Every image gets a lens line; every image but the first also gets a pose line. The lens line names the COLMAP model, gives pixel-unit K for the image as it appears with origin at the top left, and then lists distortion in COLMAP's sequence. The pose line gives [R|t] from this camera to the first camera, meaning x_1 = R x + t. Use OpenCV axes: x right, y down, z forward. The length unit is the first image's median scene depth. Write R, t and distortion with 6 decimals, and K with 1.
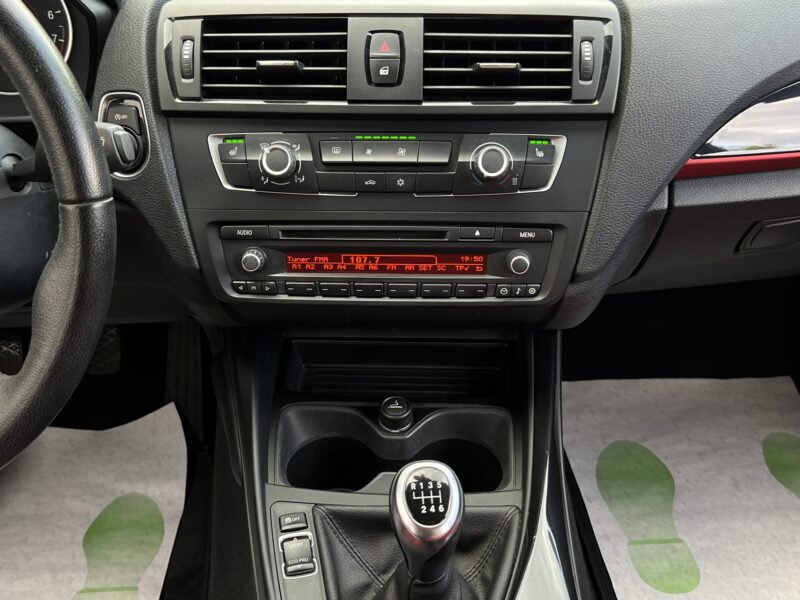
lens RADIAL K [[853.1, 0, 404.1], [0, 853.1, 305.7], [0, 0, 1]] dist [0.165220, -0.476092]
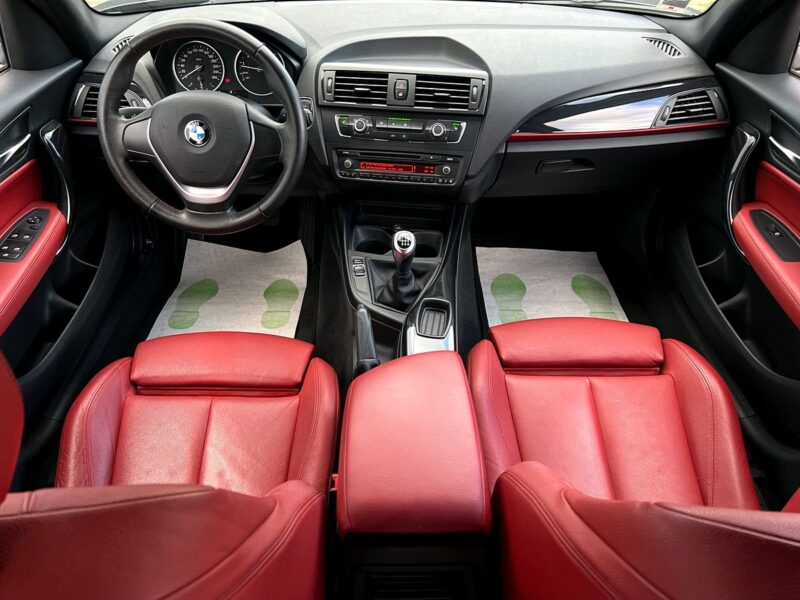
lens RADIAL K [[607.1, 0, 396.5], [0, 607.1, 309.0], [0, 0, 1]] dist [0.069956, -0.084695]
pose [[0.996664, 0.068049, -0.045059, 0.094893], [-0.063649, 0.993651, 0.092775, 0.219051], [0.051087, -0.089598, 0.994667, -0.962689]]
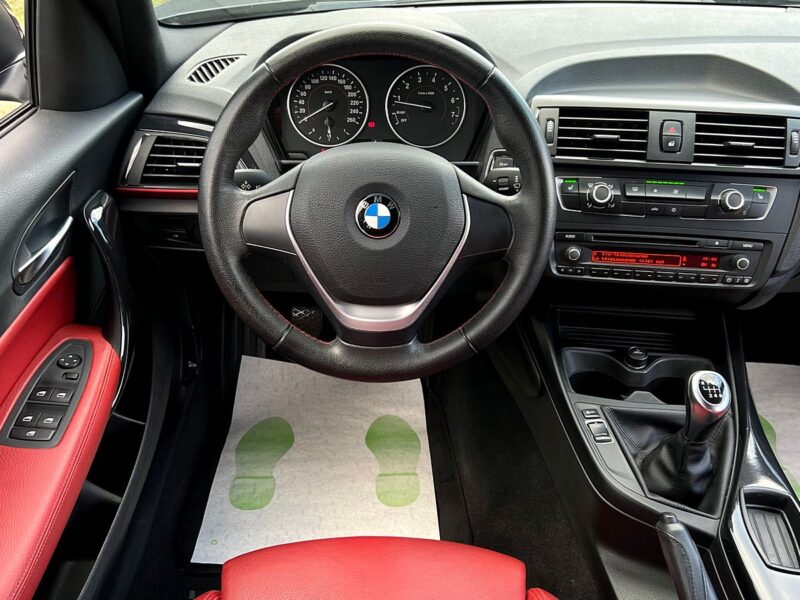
lens RADIAL K [[766.6, 0, 399.4], [0, 766.6, 311.8], [0, 0, 1]] dist [0.024269, -0.010729]
pose [[0.998180, 0.052741, -0.029257, -0.471324], [-0.053188, 0.998476, -0.014719, 0.100208], [0.028436, 0.016248, 0.999464, -0.486600]]
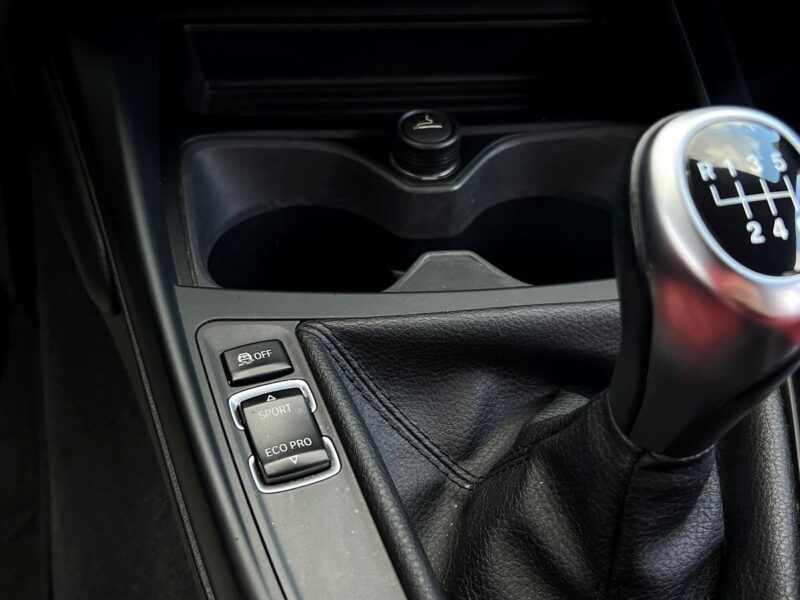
lens RADIAL K [[928.5, 0, 400.0], [0, 928.5, 300.0], [0, 0, 1]] dist [0.150985, -0.517749]
pose [[0.983695, -0.073953, 0.163938, -0.135373], [0.054832, 0.991470, 0.118243, 0.174610], [-0.171284, -0.107326, 0.979358, 0.556031]]
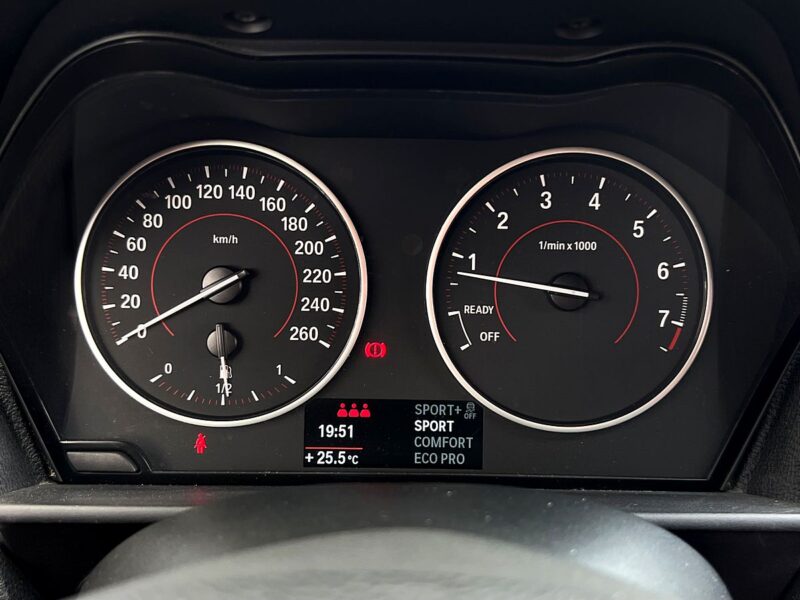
lens RADIAL K [[853.1, 0, 404.1], [0, 853.1, 305.7], [0, 0, 1]] dist [0.165220, -0.476092]
pose [[0.997383, 0.053549, -0.048577, -0.554215], [-0.063561, 0.969639, -0.236137, -0.208297], [0.034457, 0.238607, 0.970505, 0.577570]]
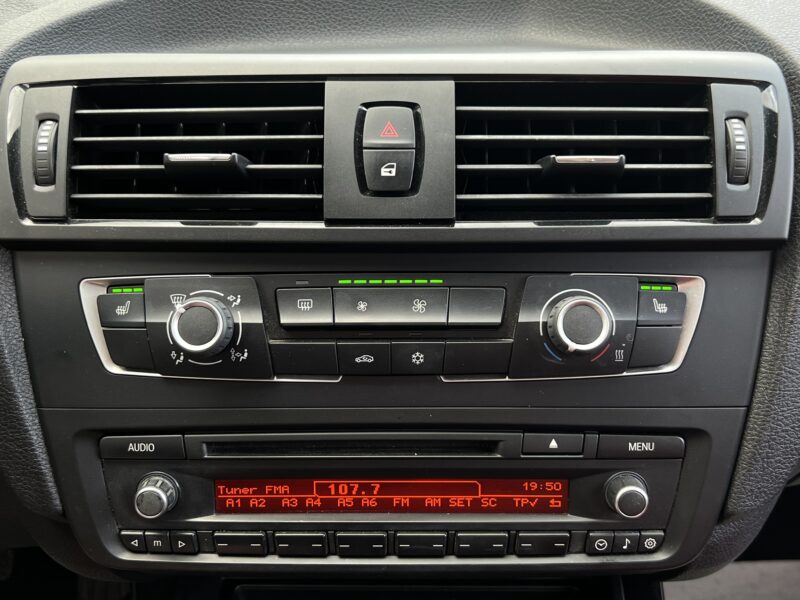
lens RADIAL K [[853.1, 0, 404.1], [0, 853.1, 305.7], [0, 0, 1]] dist [0.165220, -0.476092]
pose [[0.999511, -0.009974, 0.029638, -0.029364], [0.013411, 0.992908, -0.118128, -0.110441], [-0.028249, 0.118467, 0.992556, 0.425975]]
